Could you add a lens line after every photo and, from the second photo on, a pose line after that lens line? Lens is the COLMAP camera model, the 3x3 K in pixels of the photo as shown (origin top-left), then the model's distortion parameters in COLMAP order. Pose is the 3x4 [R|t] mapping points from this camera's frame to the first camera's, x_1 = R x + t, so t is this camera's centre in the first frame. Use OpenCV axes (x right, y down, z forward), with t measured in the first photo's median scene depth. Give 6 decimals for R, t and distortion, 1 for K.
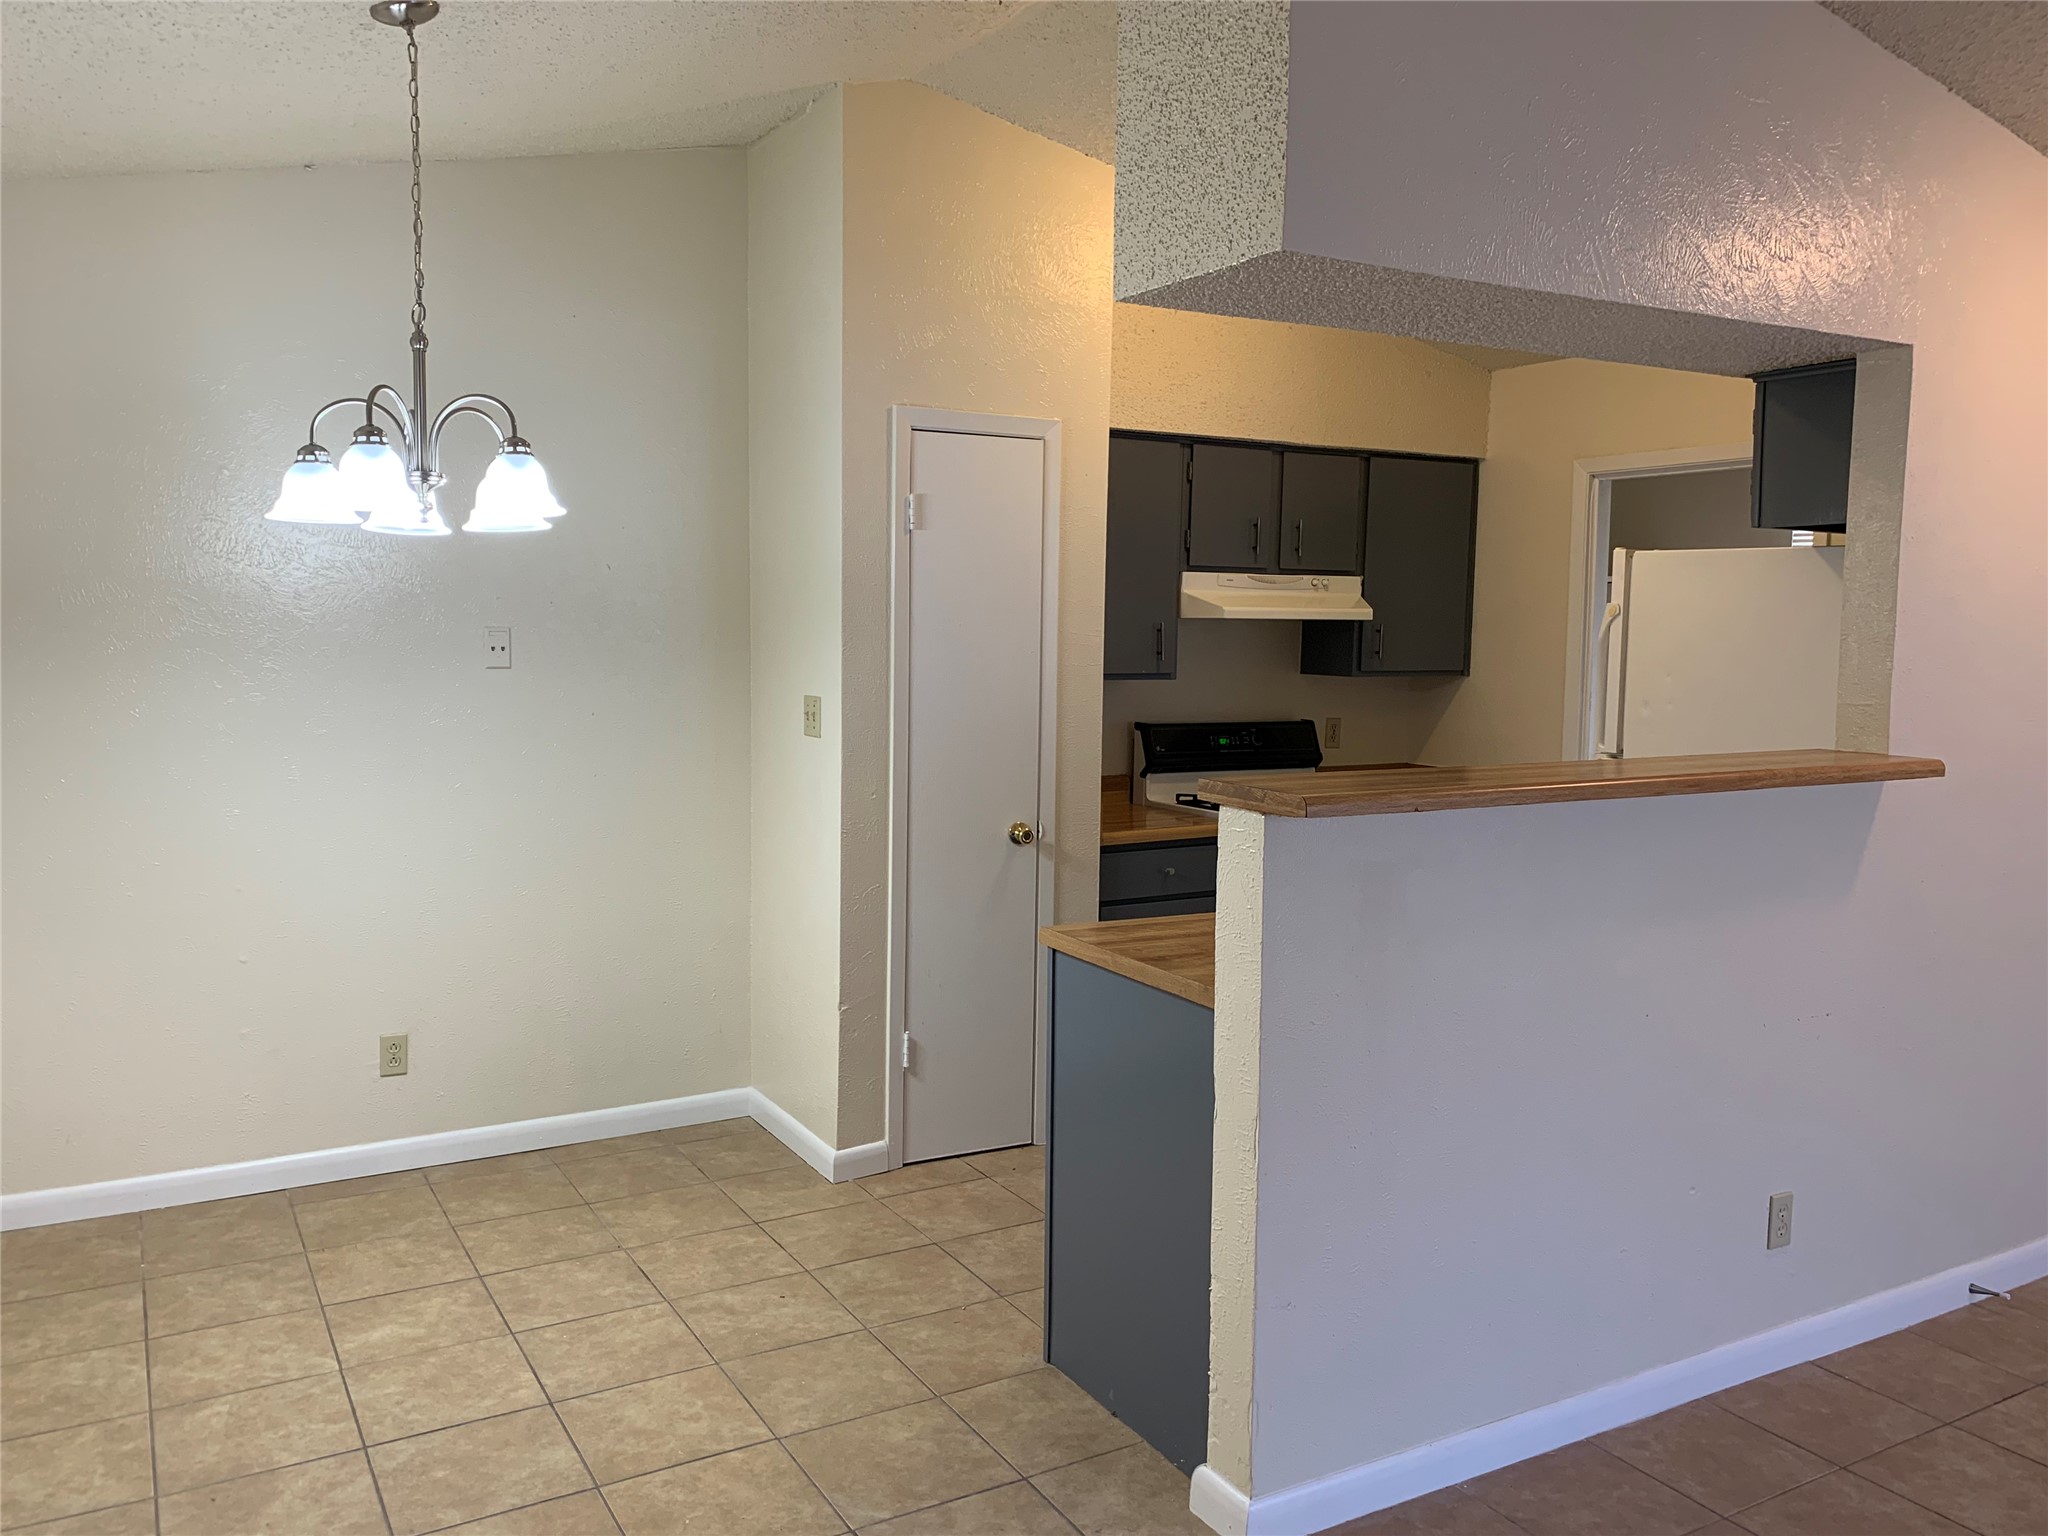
lens RADIAL K [[1575.4, 0, 1006.3], [0, 1575.4, 743.9], [0, 0, 1]] dist [0.040183, -0.041728]
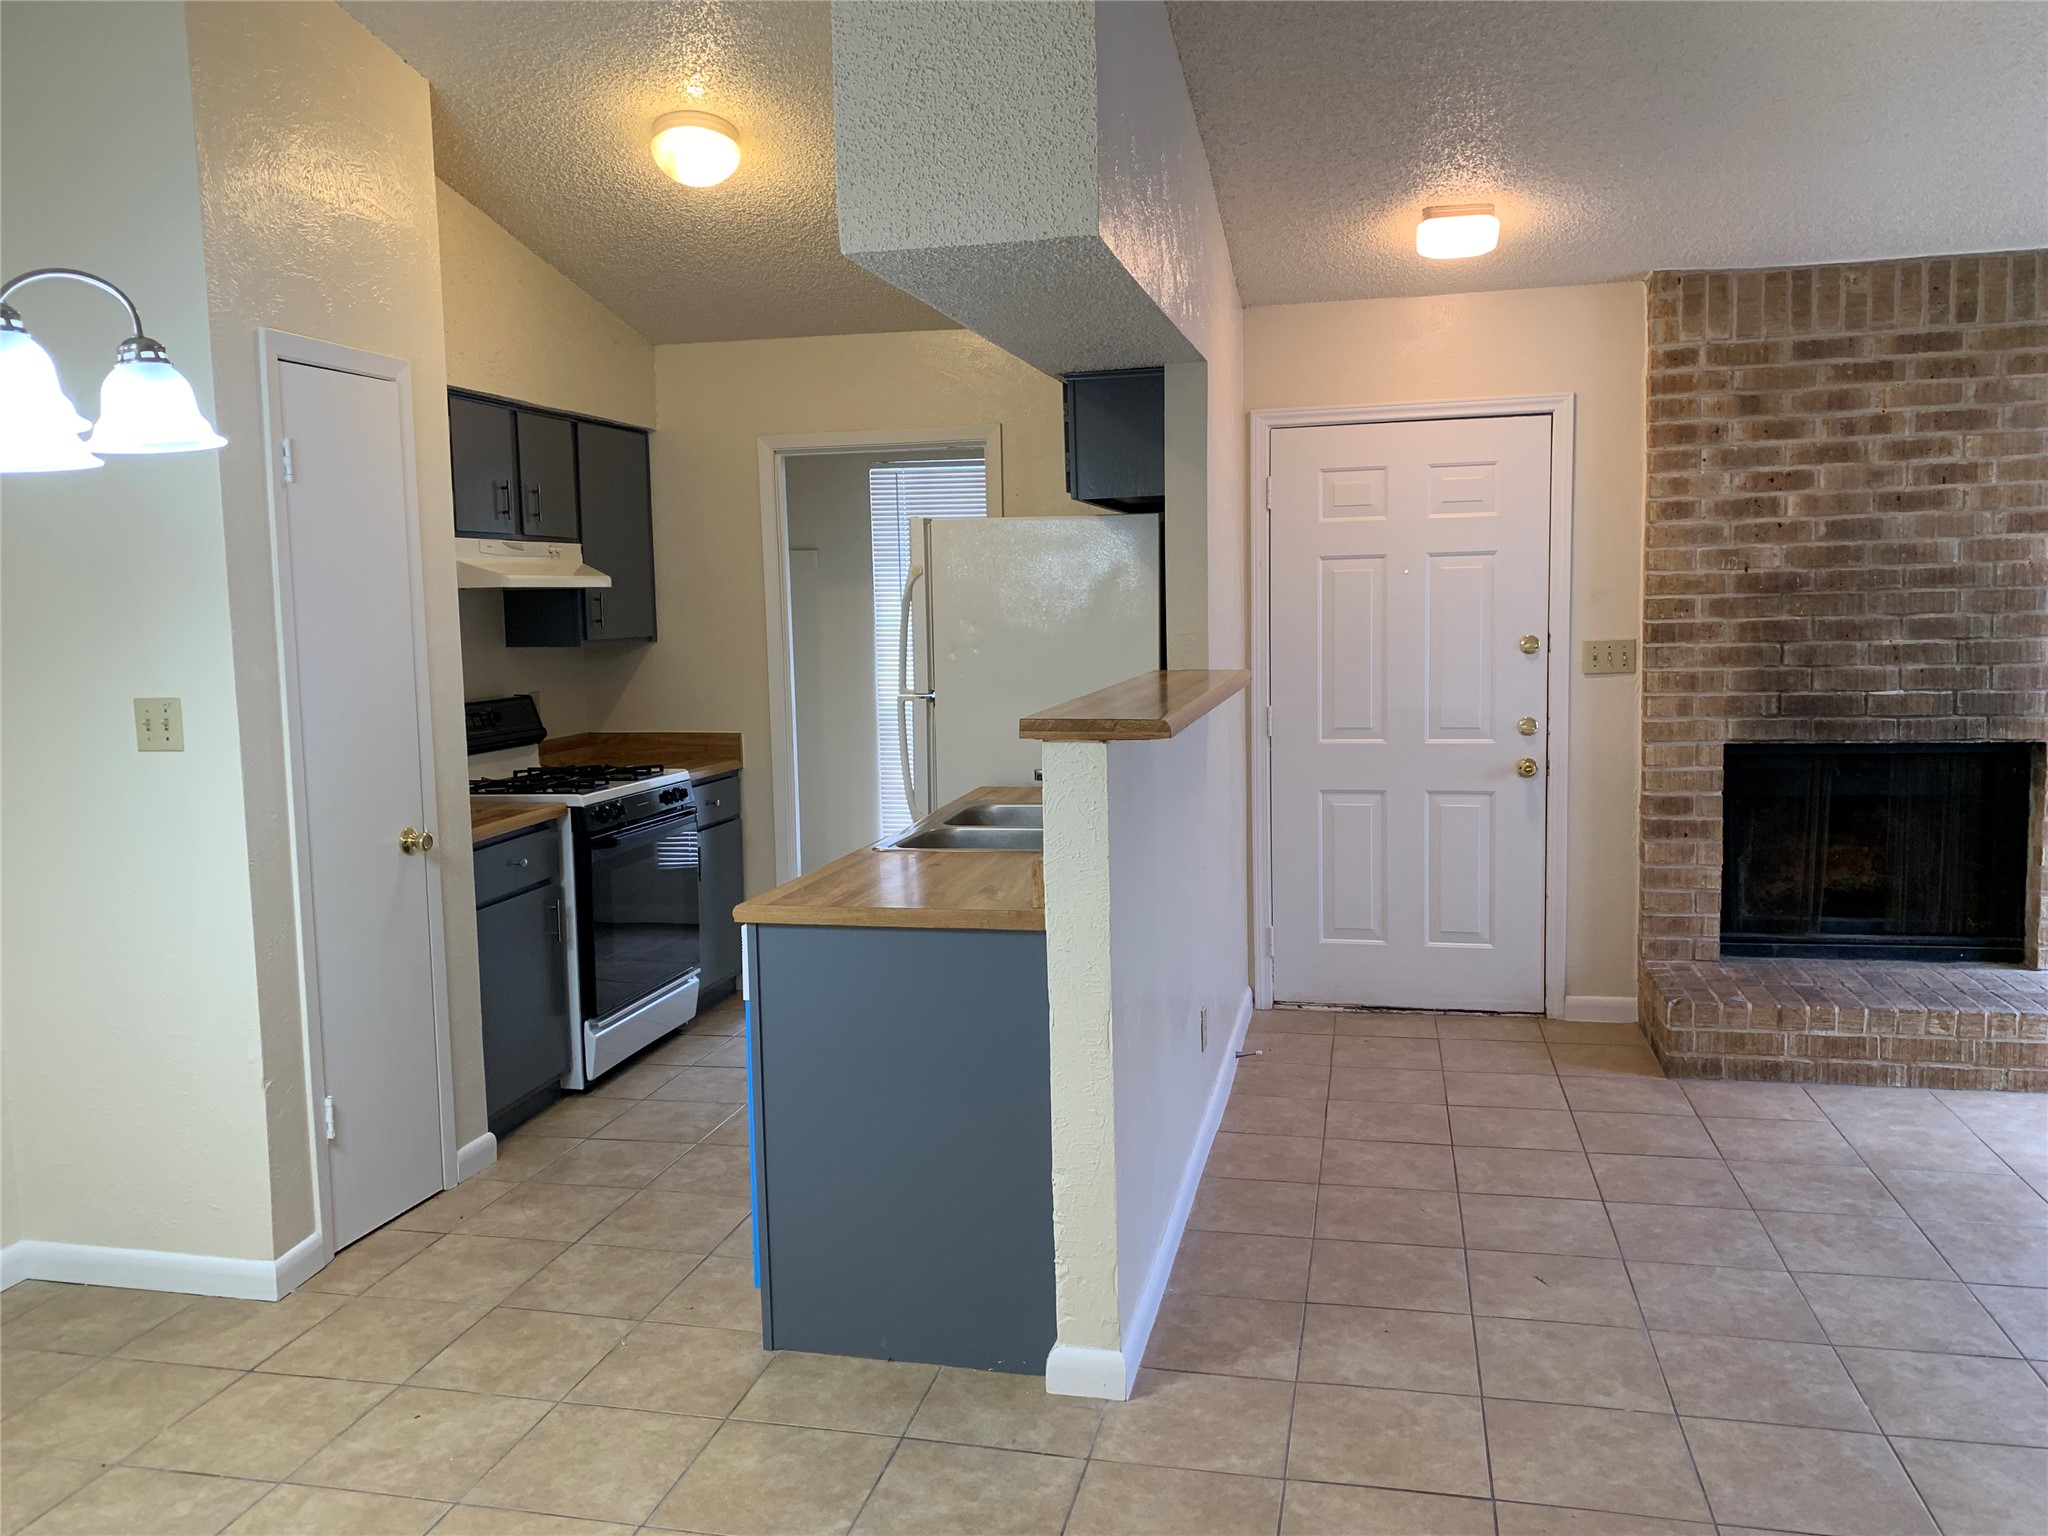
lens RADIAL K [[1575.4, 0, 1023.0], [0, 1575.4, 752.2], [0, 0, 1]] dist [0.040183, -0.041728]
pose [[0.678496, -0.102560, 0.727409, -0.414894], [0.089284, 0.994378, 0.056920, -0.010789], [-0.729158, 0.026326, 0.683839, 0.167783]]
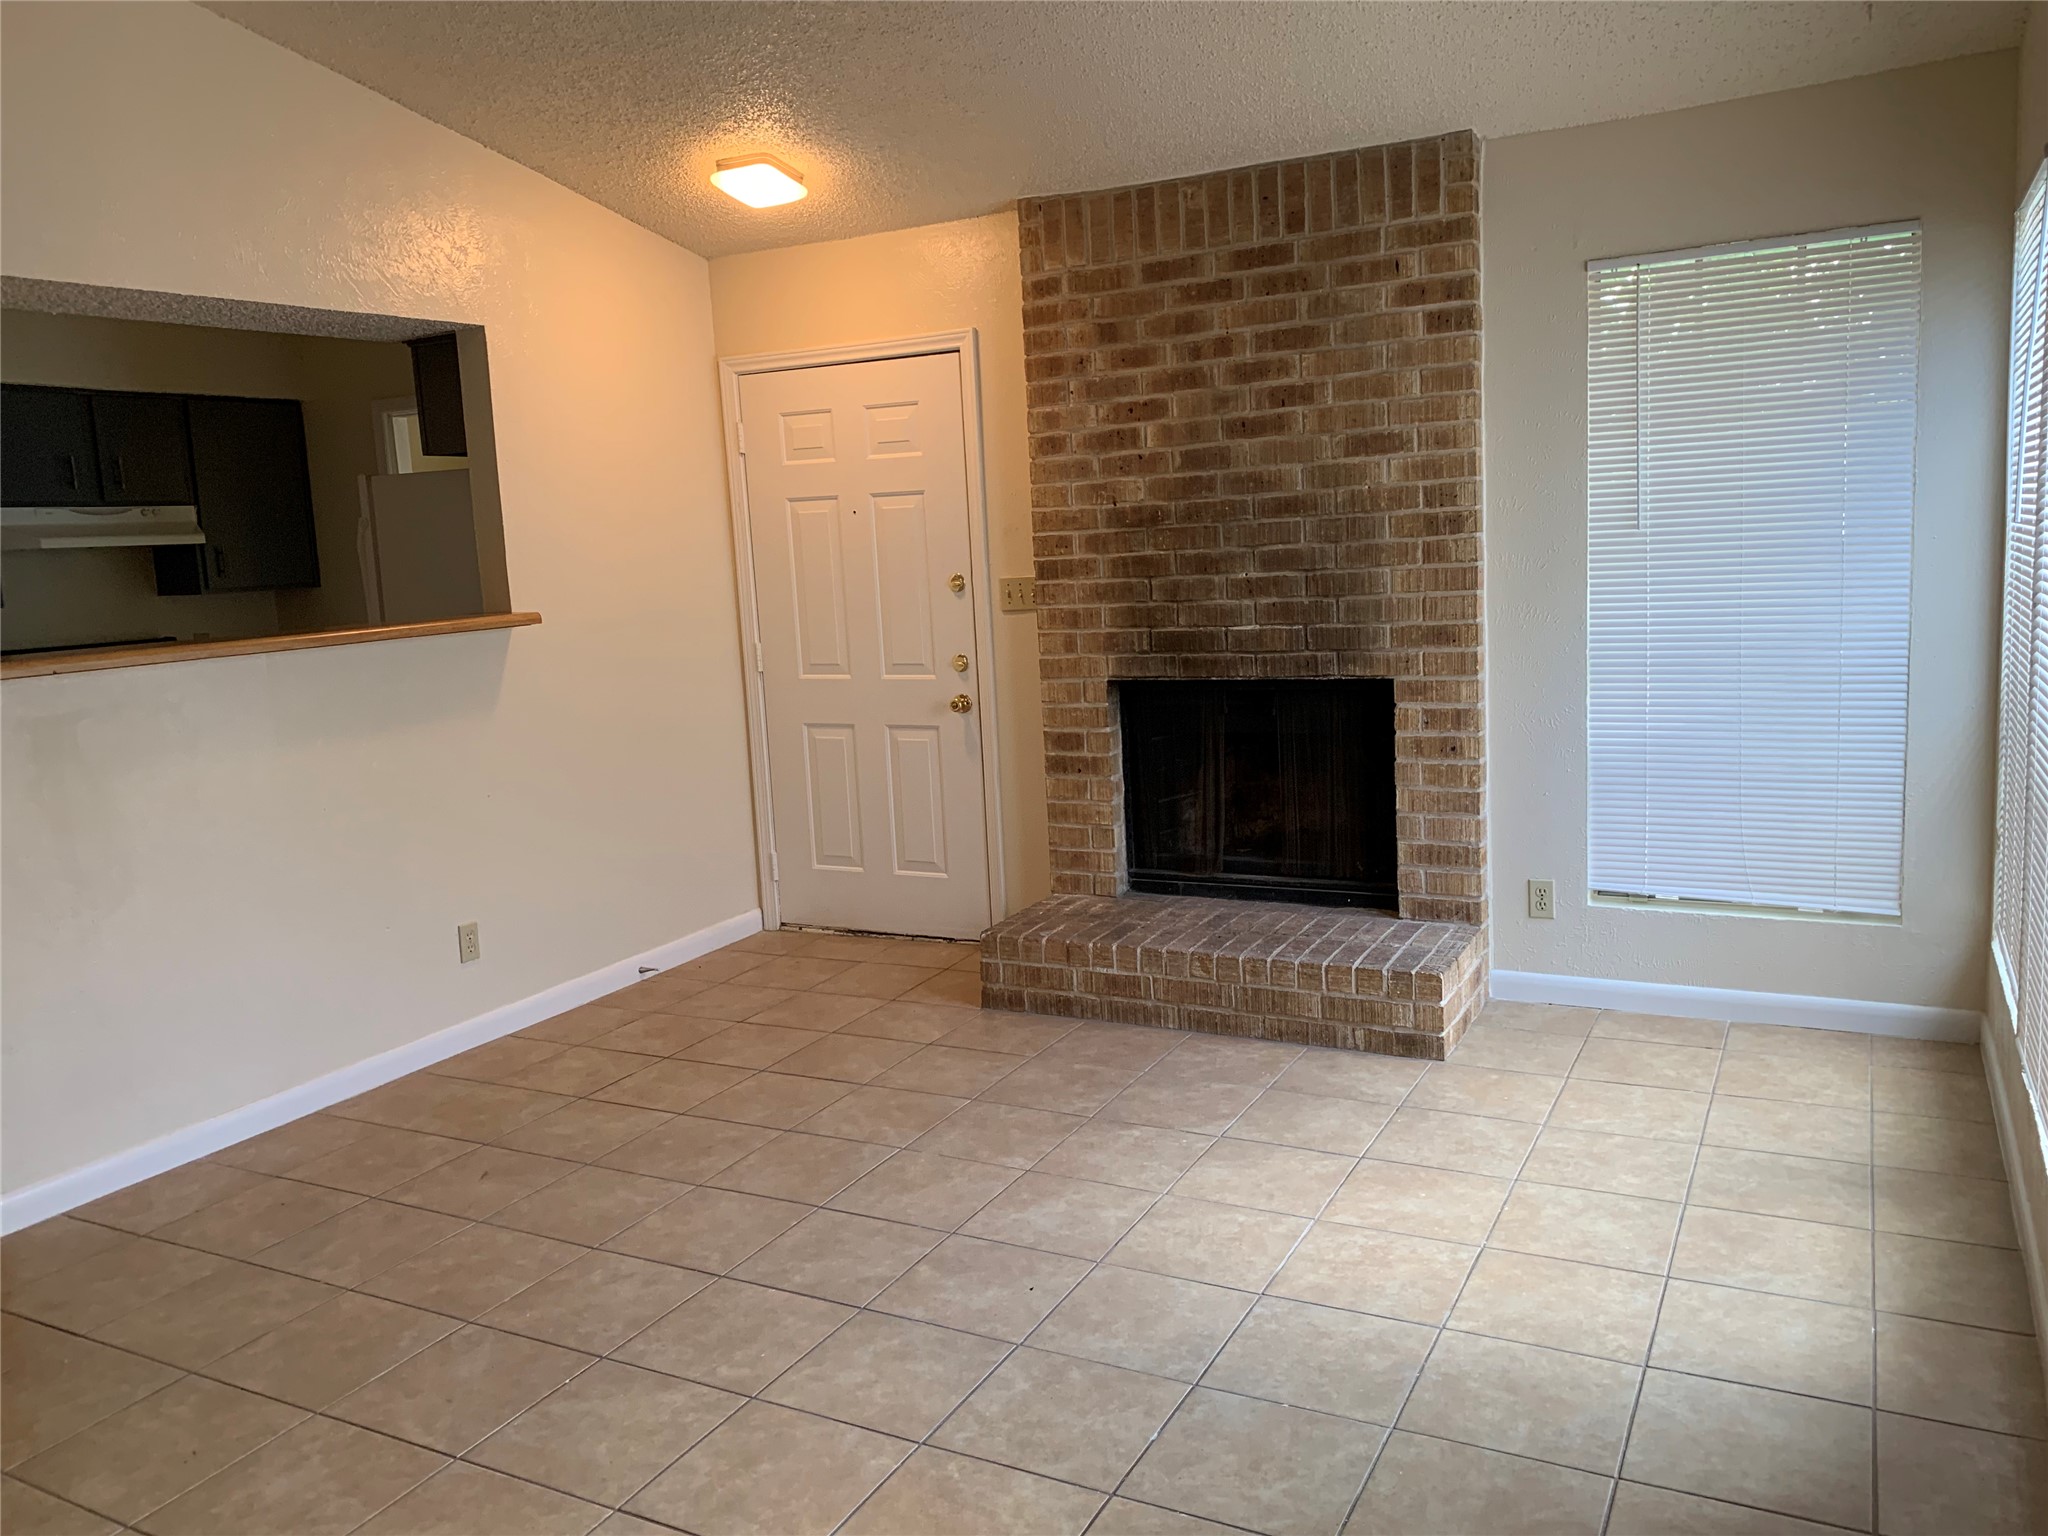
lens RADIAL K [[1575.4, 0, 1009.8], [0, 1575.4, 756.3], [0, 0, 1]] dist [0.040183, -0.041728]
pose [[0.849230, -0.133672, 0.510824, 0.148968], [0.104280, 0.990830, 0.085918, 0.046392], [-0.517624, -0.019695, 0.855381, -0.375532]]
